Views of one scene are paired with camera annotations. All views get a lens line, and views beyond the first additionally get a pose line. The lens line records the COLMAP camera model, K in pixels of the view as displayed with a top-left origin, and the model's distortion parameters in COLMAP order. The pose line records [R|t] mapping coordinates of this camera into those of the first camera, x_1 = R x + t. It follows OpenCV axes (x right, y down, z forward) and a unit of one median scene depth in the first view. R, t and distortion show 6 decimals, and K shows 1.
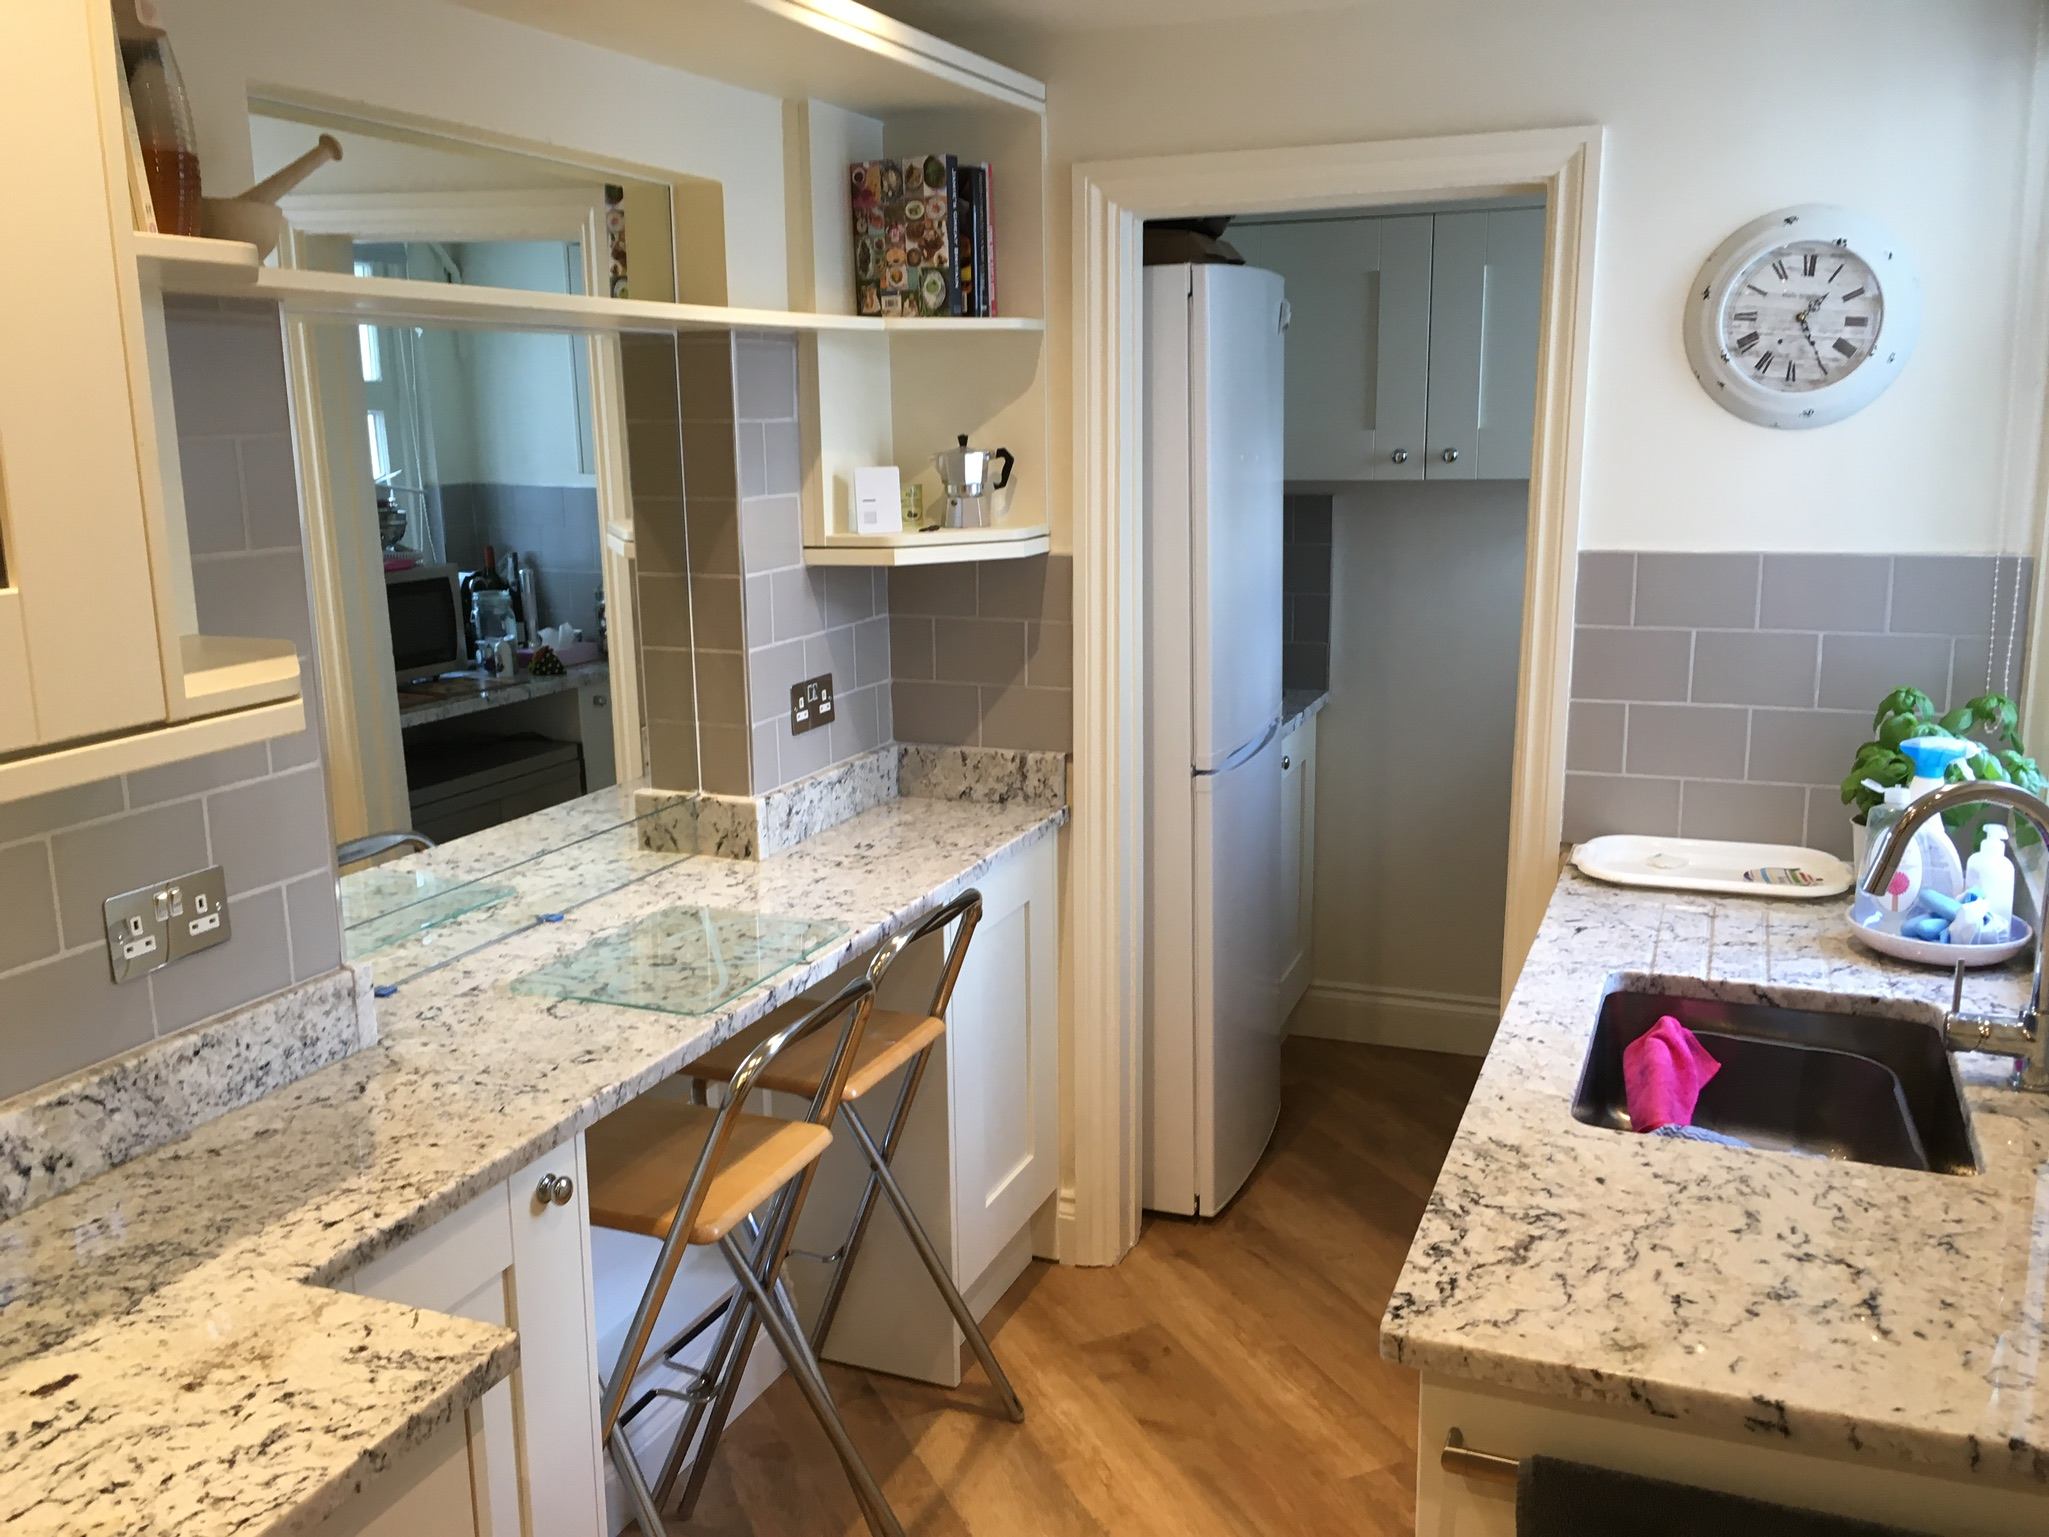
lens RADIAL K [[1761.5, 0, 1017.4], [0, 1761.5, 777.7], [0, 0, 1]] dist [0.067194, -0.105211]
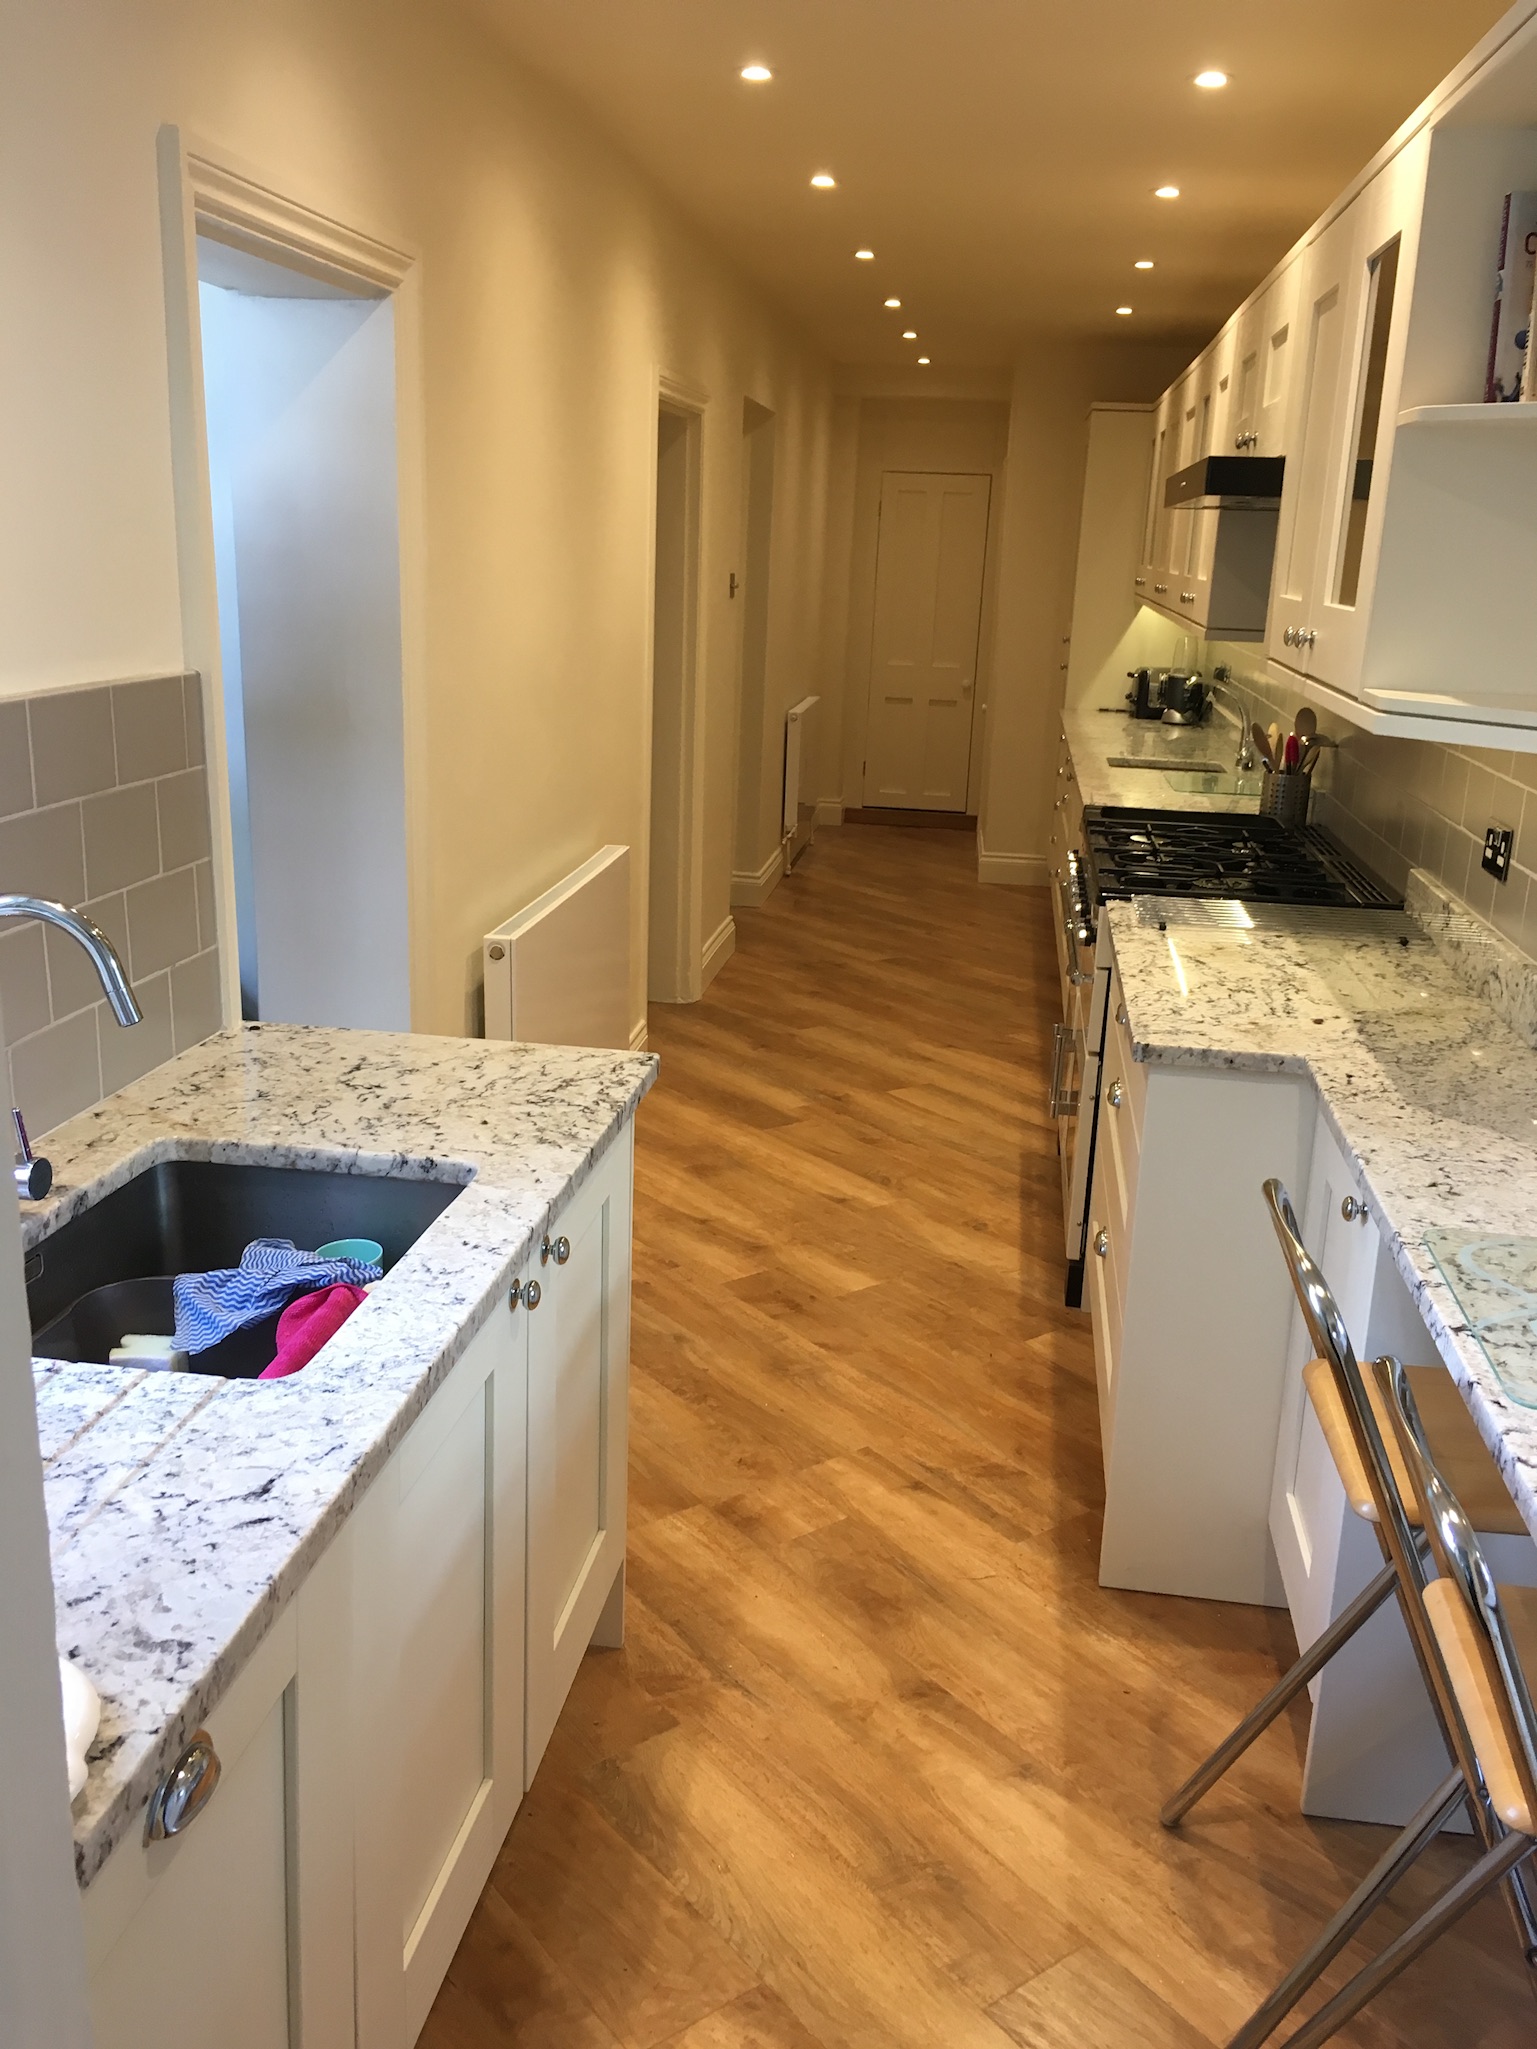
lens RADIAL K [[1761.5, 0, 753.5], [0, 1761.5, 1034.0], [0, 0, 1]] dist [0.067194, -0.105211]
pose [[-0.972649, 0.041060, -0.228623, 0.258499], [-0.072270, 0.881906, 0.465853, -0.256788], [0.220751, 0.469634, -0.854817, 1.261170]]
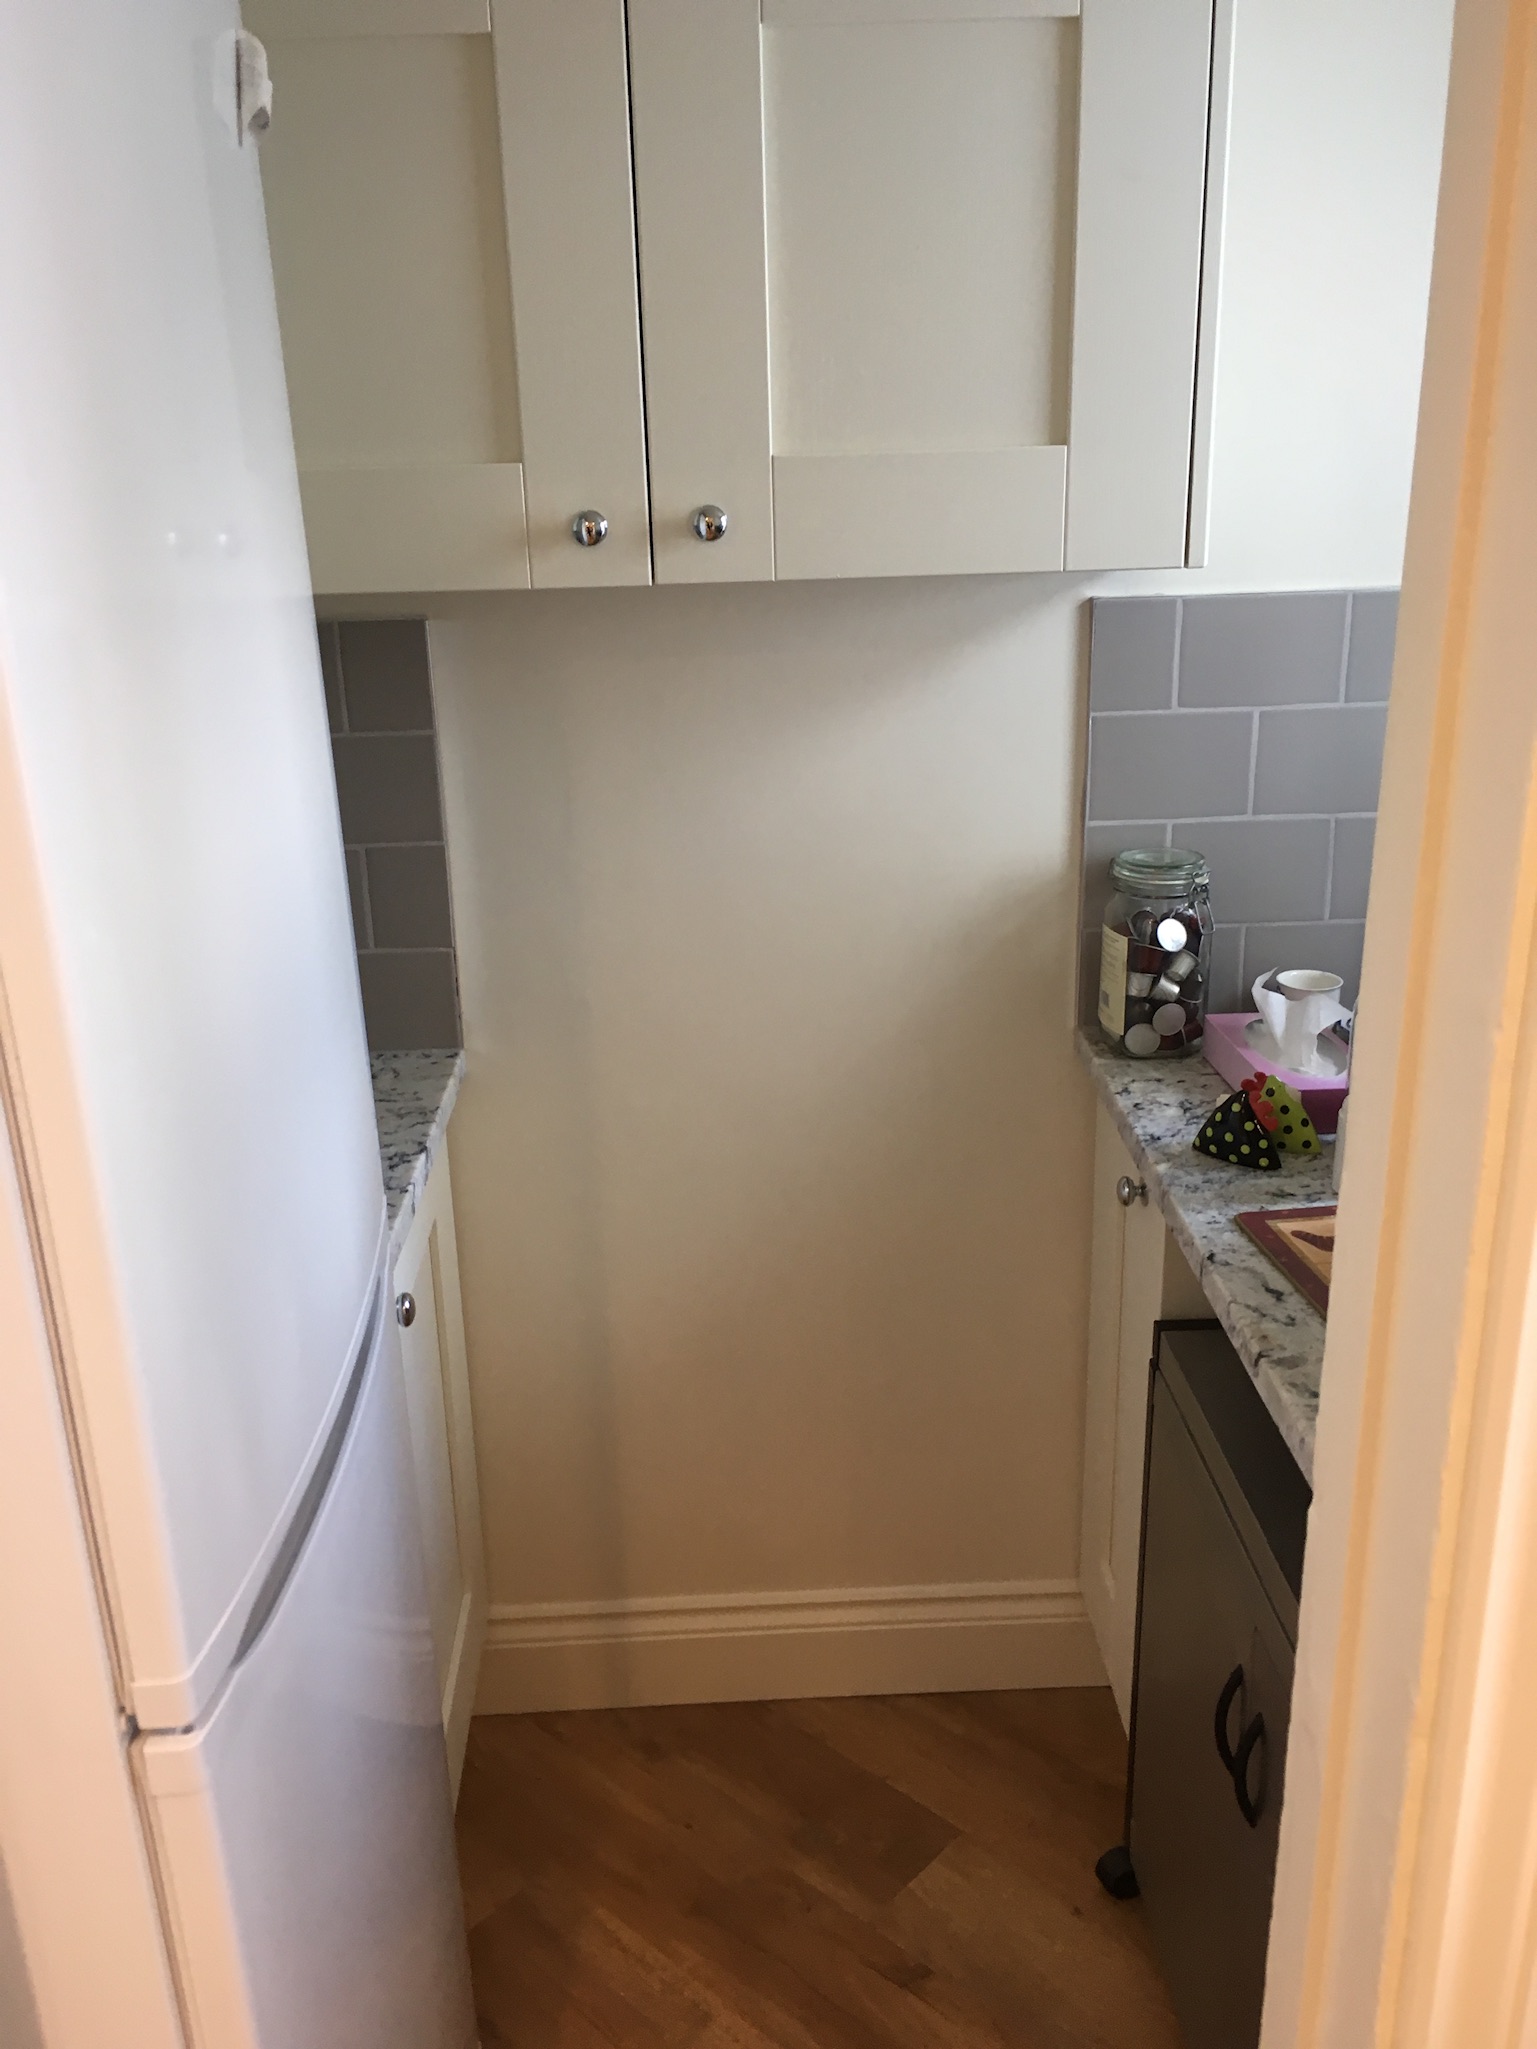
lens RADIAL K [[1761.5, 0, 775.5], [0, 1761.5, 1040.7], [0, 0, 1]] dist [0.067194, -0.105211]
pose [[0.916977, -0.136285, 0.374939, 0.123784], [0.093733, 0.987130, 0.129568, -0.164066], [-0.387771, -0.083667, 0.917951, 0.862773]]
